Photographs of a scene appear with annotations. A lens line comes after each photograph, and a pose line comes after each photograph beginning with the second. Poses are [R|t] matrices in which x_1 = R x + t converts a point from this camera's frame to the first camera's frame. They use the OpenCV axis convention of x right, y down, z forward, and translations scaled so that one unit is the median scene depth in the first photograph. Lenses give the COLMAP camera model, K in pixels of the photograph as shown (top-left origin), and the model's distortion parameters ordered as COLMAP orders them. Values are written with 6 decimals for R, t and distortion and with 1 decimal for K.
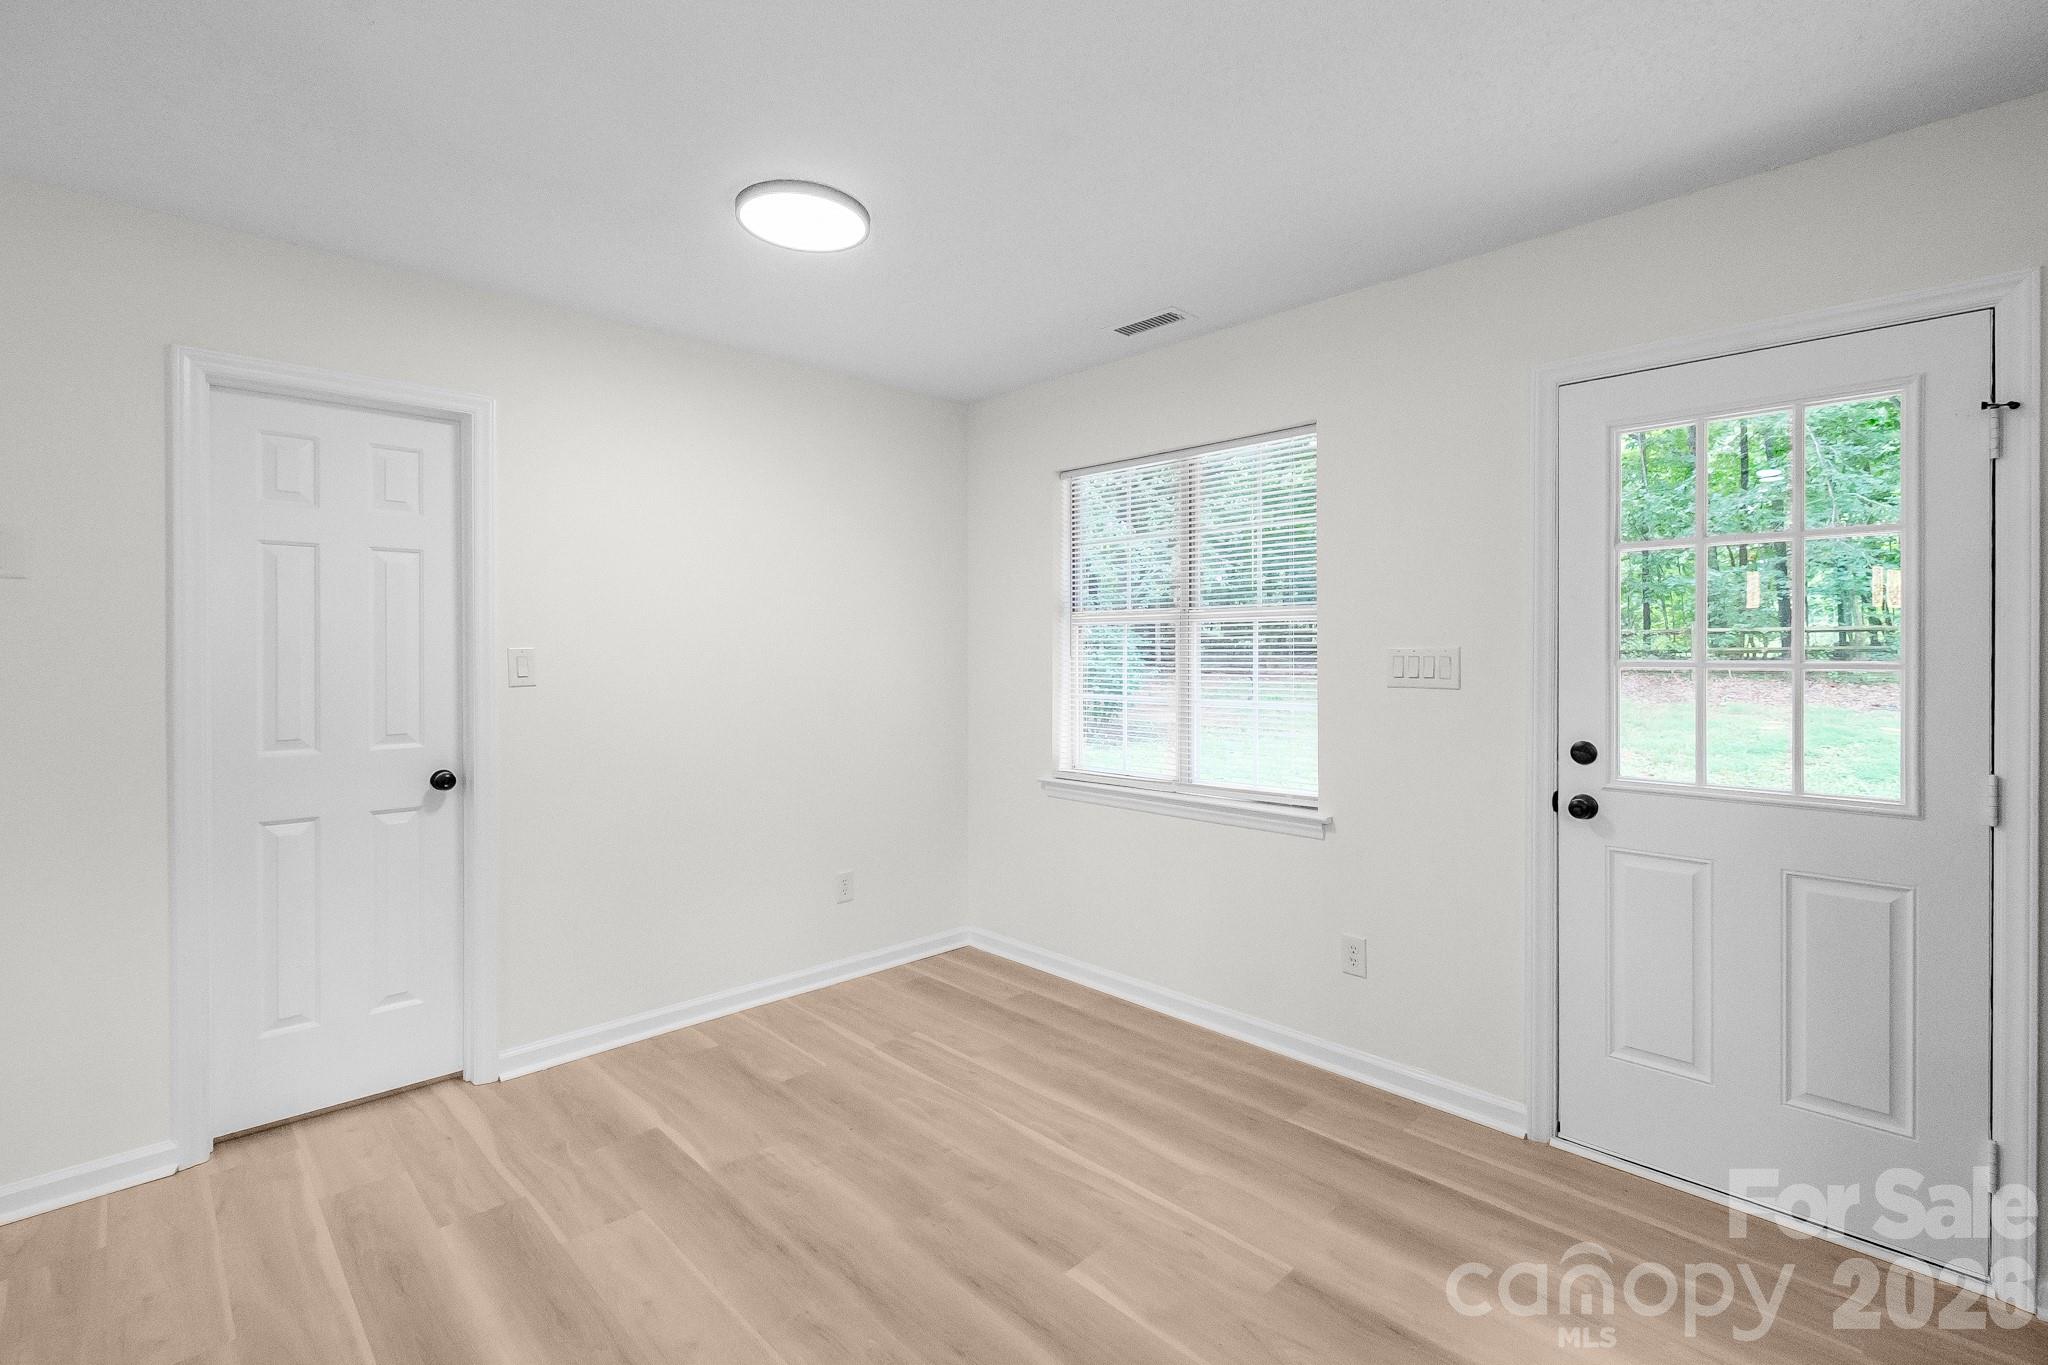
lens RADIAL K [[952.2, 0, 1023.7], [0, 952.2, 655.3], [0, 0, 1]] dist [0.004339, -0.002921]
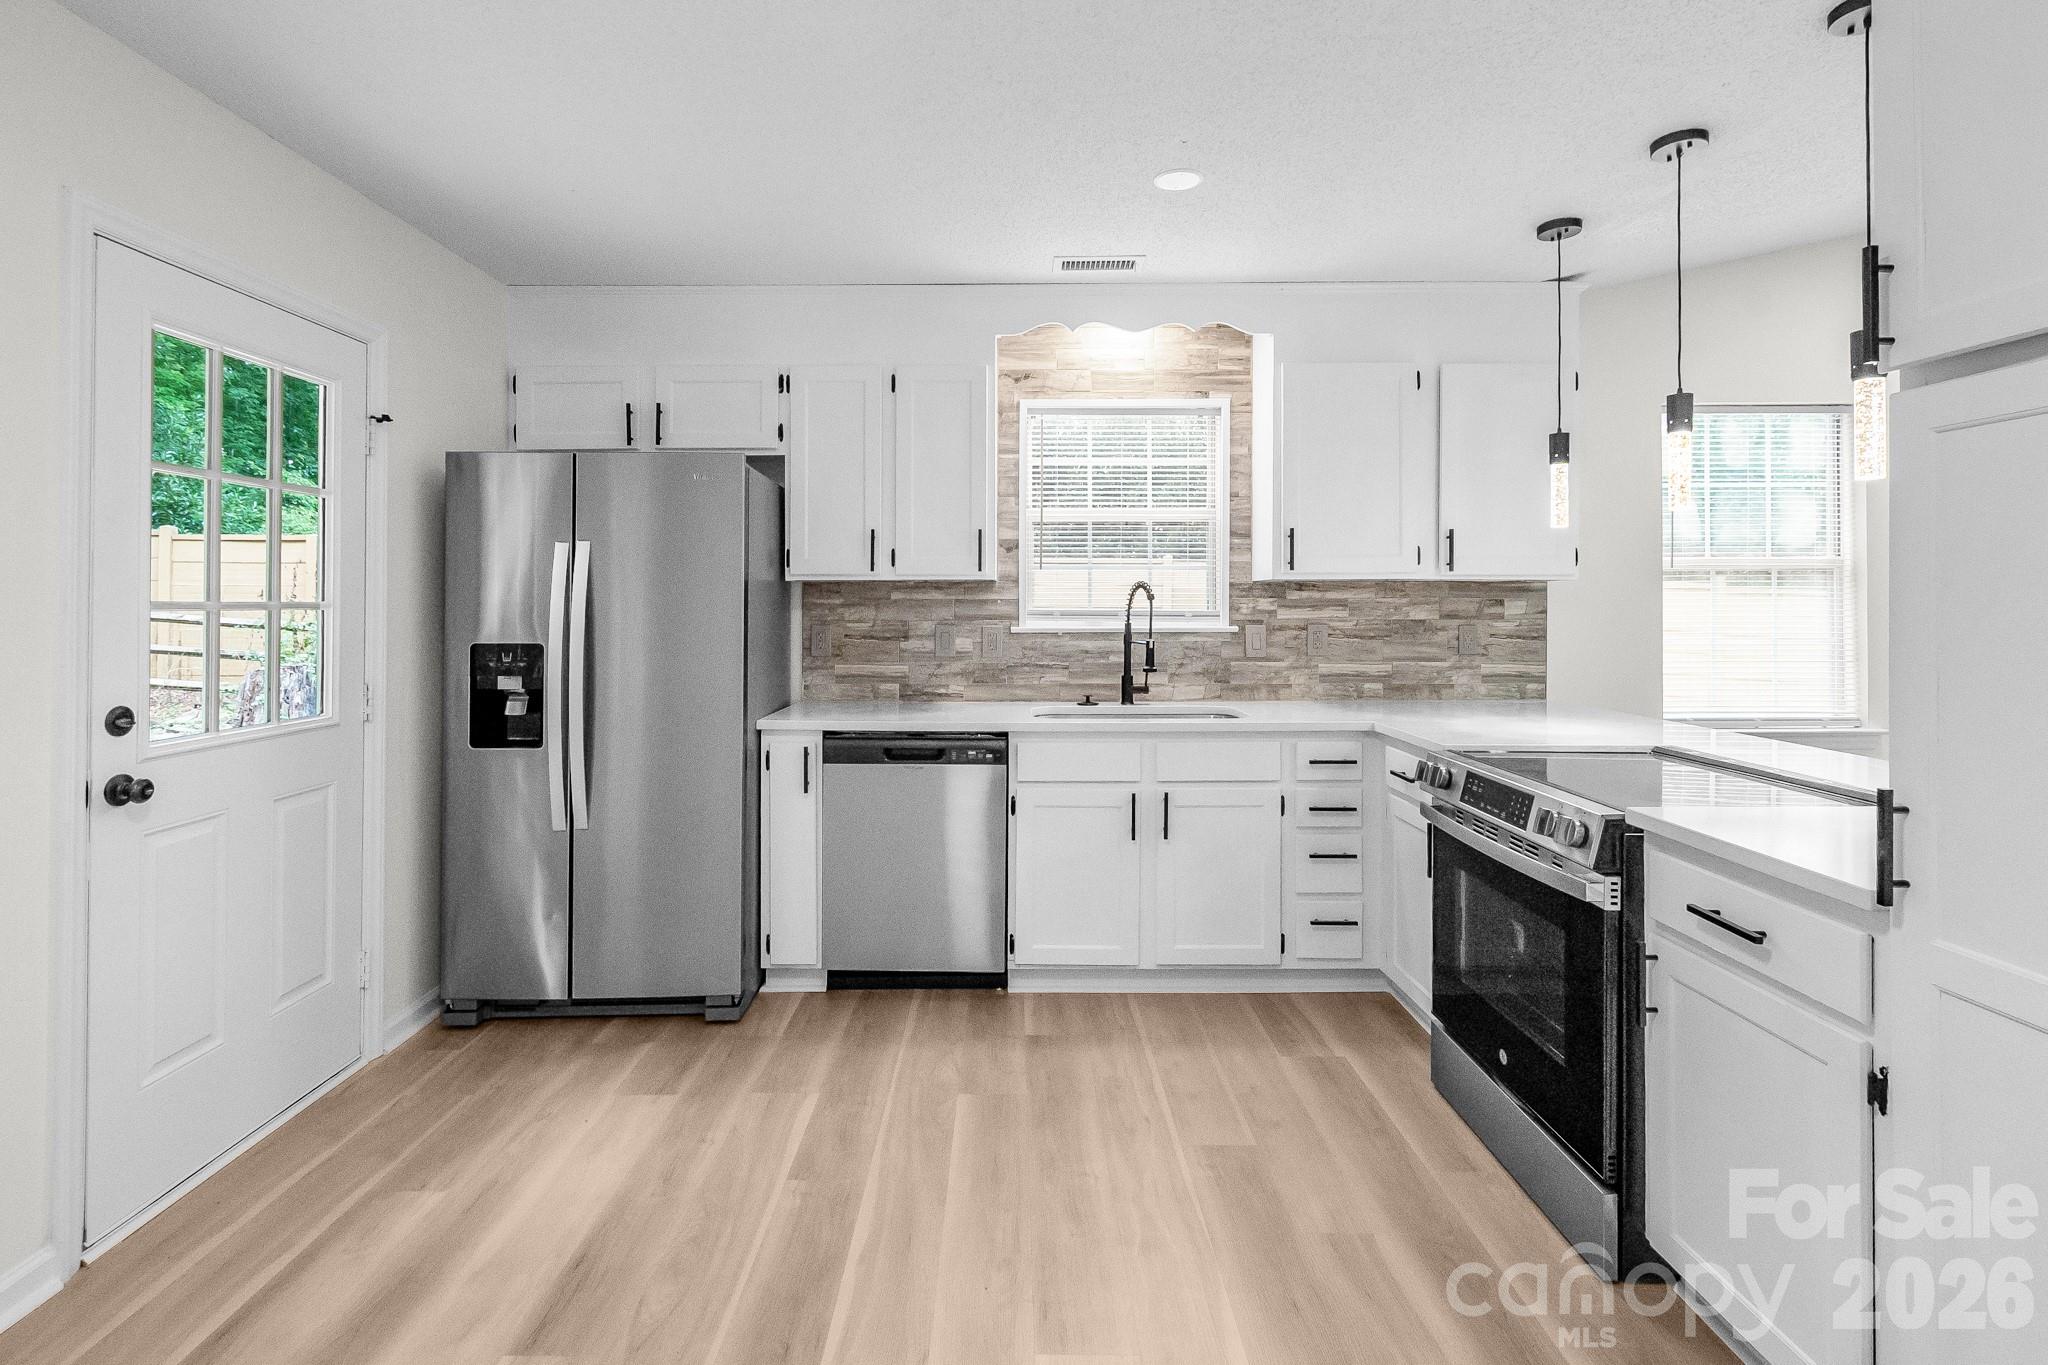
lens RADIAL K [[952.2, 0, 1015.6], [0, 952.2, 605.7], [0, 0, 1]] dist [0.004339, -0.002921]
pose [[-0.706483, 0.000157, 0.707730, -0.468653], [0.007647, 0.999943, 0.007413, 0.007045], [-0.707688, 0.010649, -0.706444, 0.995485]]
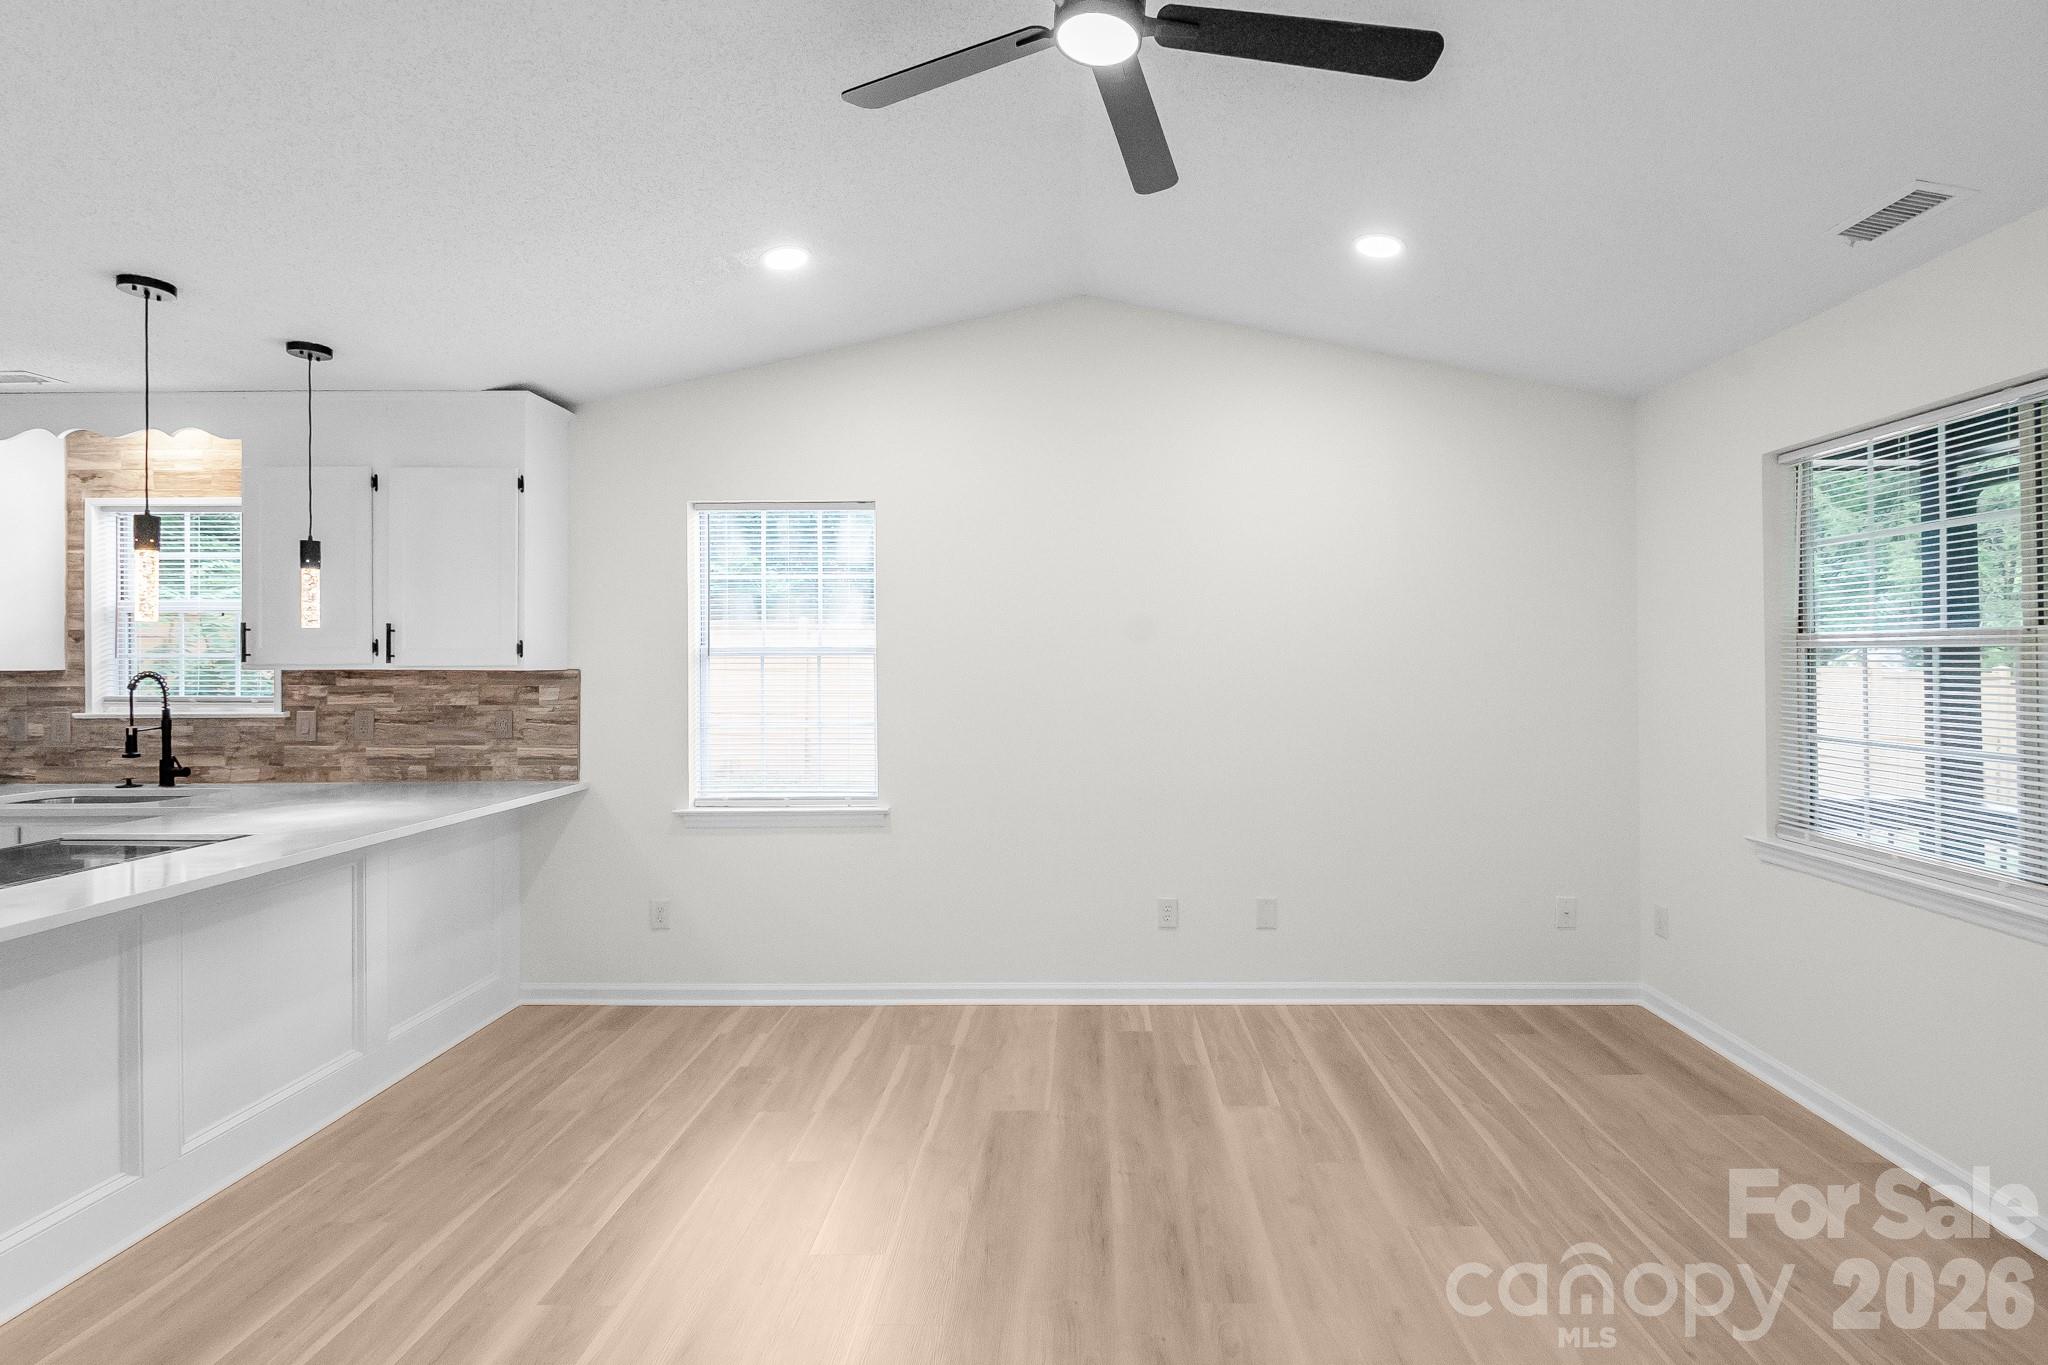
lens RADIAL K [[952.2, 0, 1065.6], [0, 952.2, 661.1], [0, 0, 1]] dist [0.004339, -0.002921]
pose [[-0.710566, 0.003083, 0.703624, -1.646409], [0.009412, 0.999943, 0.005123, -0.026268], [-0.703568, 0.010263, -0.710554, -0.052127]]
